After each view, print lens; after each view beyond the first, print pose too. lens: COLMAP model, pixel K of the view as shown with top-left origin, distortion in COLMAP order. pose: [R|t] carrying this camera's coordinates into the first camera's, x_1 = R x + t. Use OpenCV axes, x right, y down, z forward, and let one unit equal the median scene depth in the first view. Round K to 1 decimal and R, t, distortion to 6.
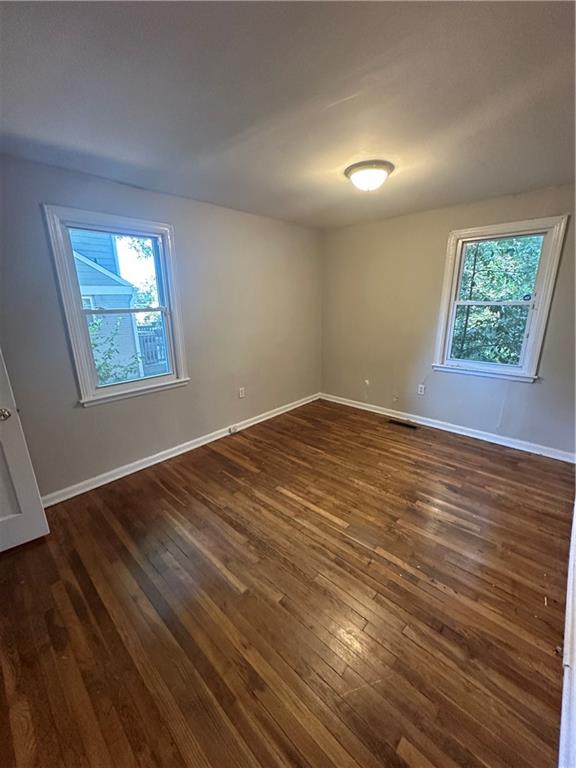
lens RADIAL K [[308.2, 0, 288.5], [0, 308.2, 380.6], [0, 0, 1]] dist [-0.000392, 0.000043]
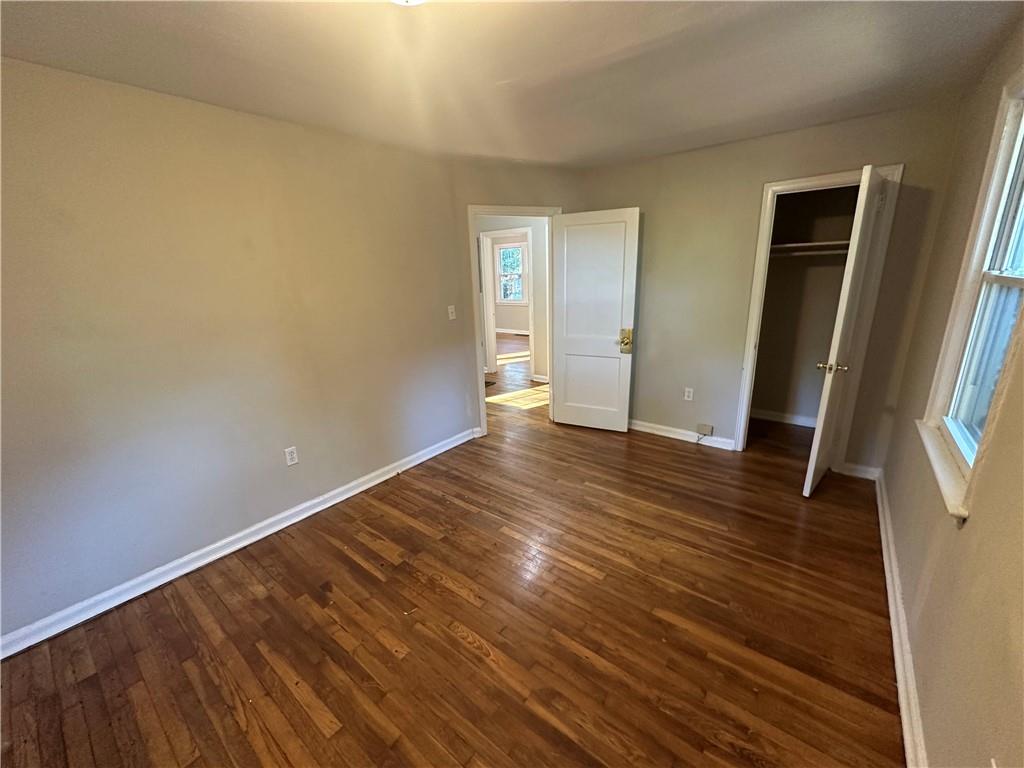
lens RADIAL K [[410.9, 0, 513.7], [0, 410.9, 383.9], [0, 0, 1]] dist [-0.000392, 0.000043]
pose [[-0.995239, 0.070282, -0.067521, 0.173004], [0.026307, 0.860806, 0.508252, -0.415007], [0.093844, 0.504057, -0.858557, 1.521272]]
